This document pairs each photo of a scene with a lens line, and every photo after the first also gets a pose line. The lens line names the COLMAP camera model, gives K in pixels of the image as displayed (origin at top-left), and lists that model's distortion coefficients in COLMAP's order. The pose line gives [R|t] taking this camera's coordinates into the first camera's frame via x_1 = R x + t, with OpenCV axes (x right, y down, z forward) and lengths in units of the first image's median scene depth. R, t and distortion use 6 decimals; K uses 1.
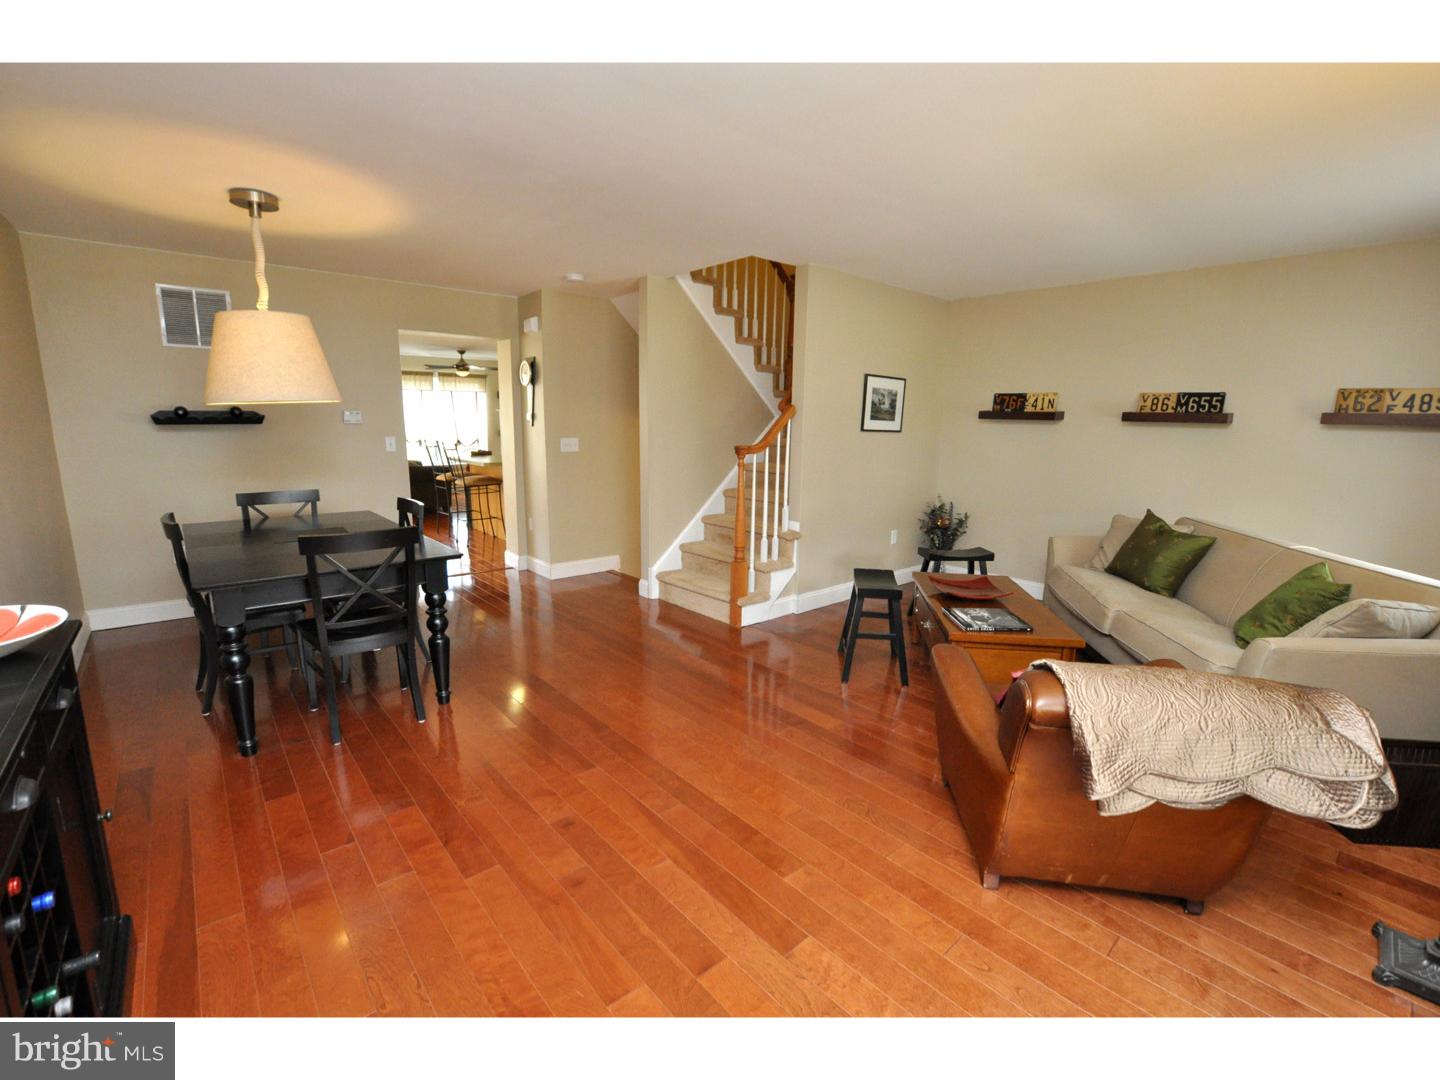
lens RADIAL K [[631.4, 0, 718.9], [0, 631.4, 543.5], [0, 0, 1]] dist [-0.031992, 0.001932]
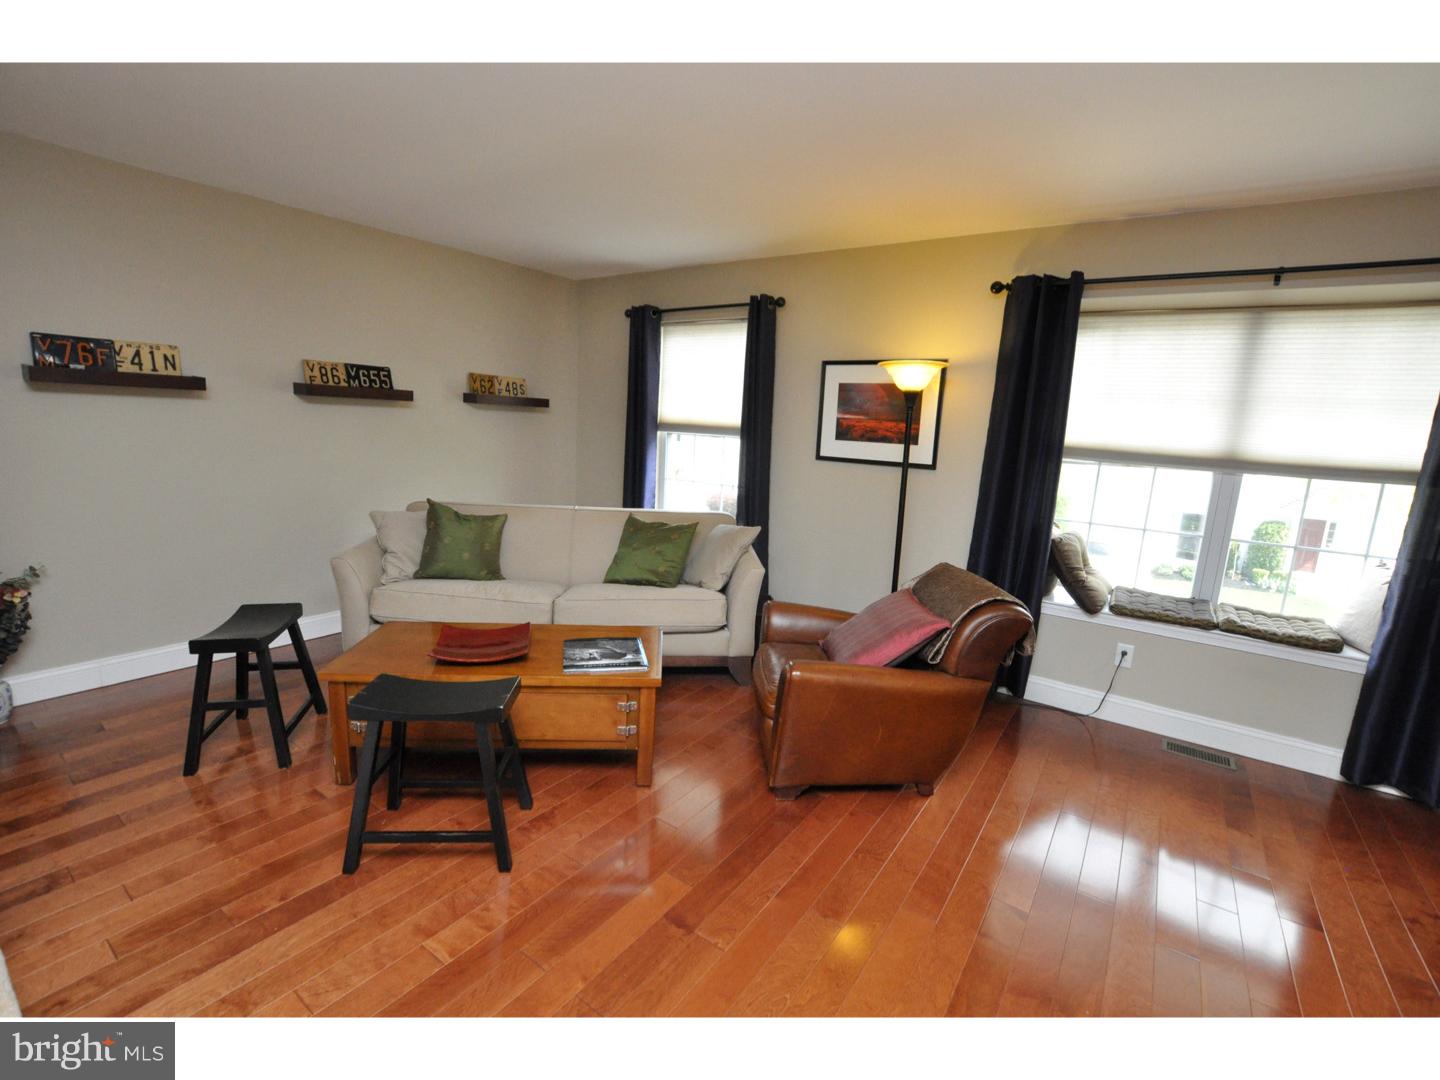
lens RADIAL K [[631.4, 0, 716.9], [0, 631.4, 541.5], [0, 0, 1]] dist [-0.031992, 0.001932]
pose [[-0.239980, -0.206153, 0.948636, -0.267750], [0.133395, 0.960920, 0.242568, -0.148847], [-0.961569, 0.184754, -0.203102, 0.738992]]
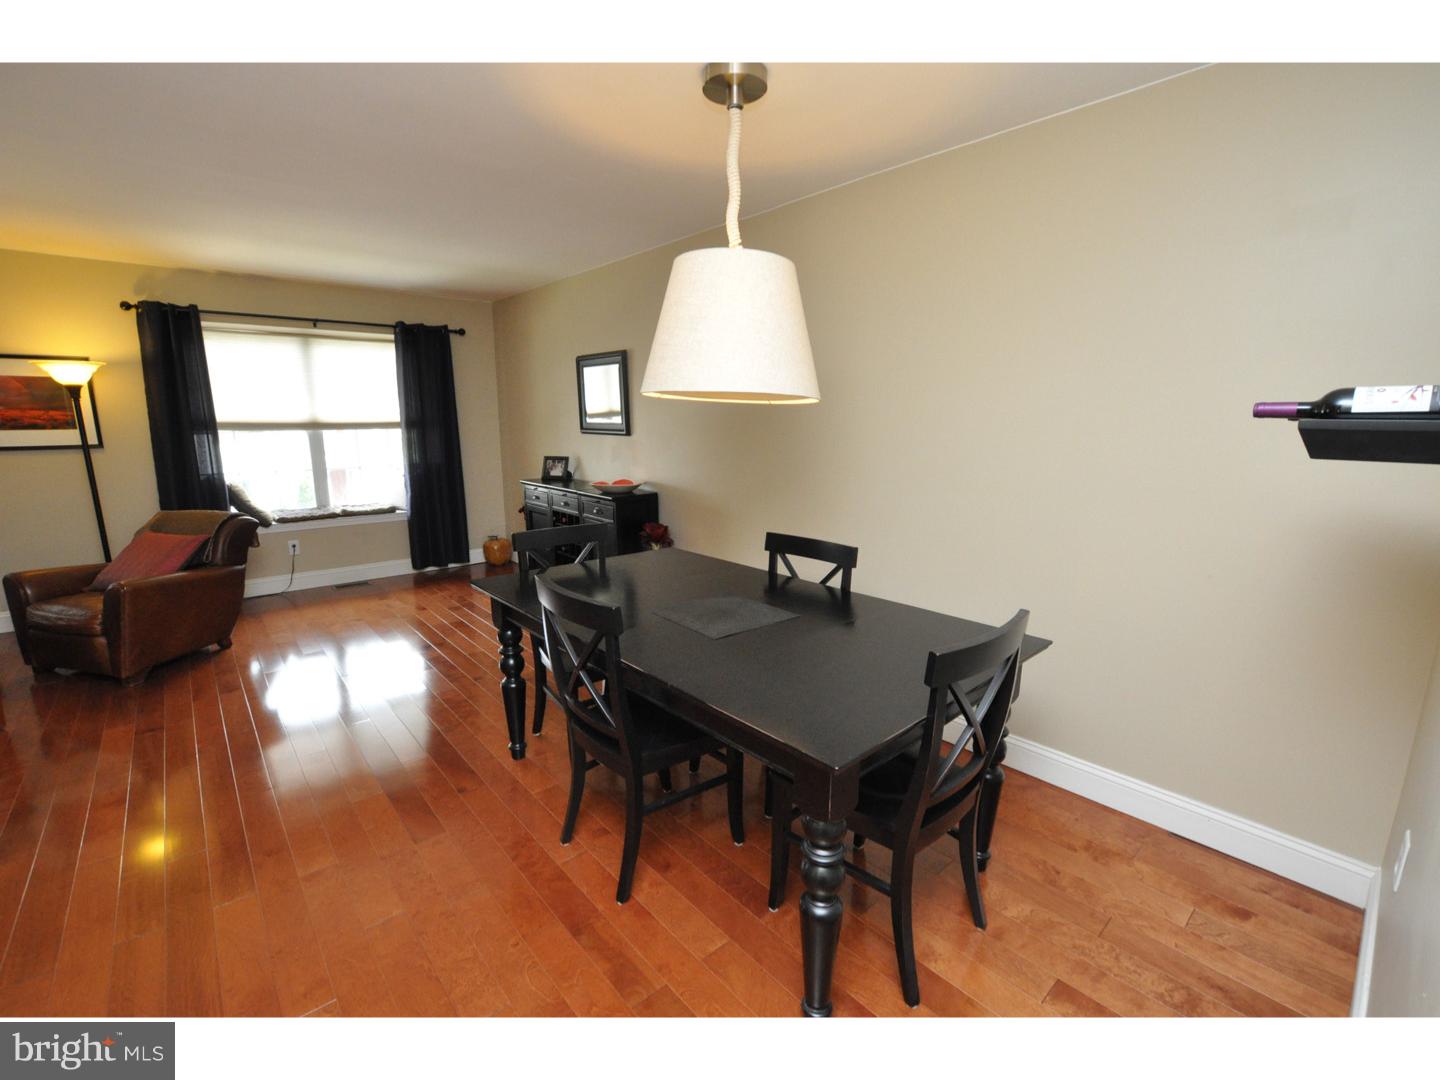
lens RADIAL K [[631.4, 0, 725.1], [0, 631.4, 540.8], [0, 0, 1]] dist [-0.031992, 0.001932]
pose [[-0.999750, -0.013243, -0.018038, -0.390751], [-0.019042, 0.926845, 0.374961, -0.199347], [0.011753, 0.375210, -0.926865, 0.996421]]
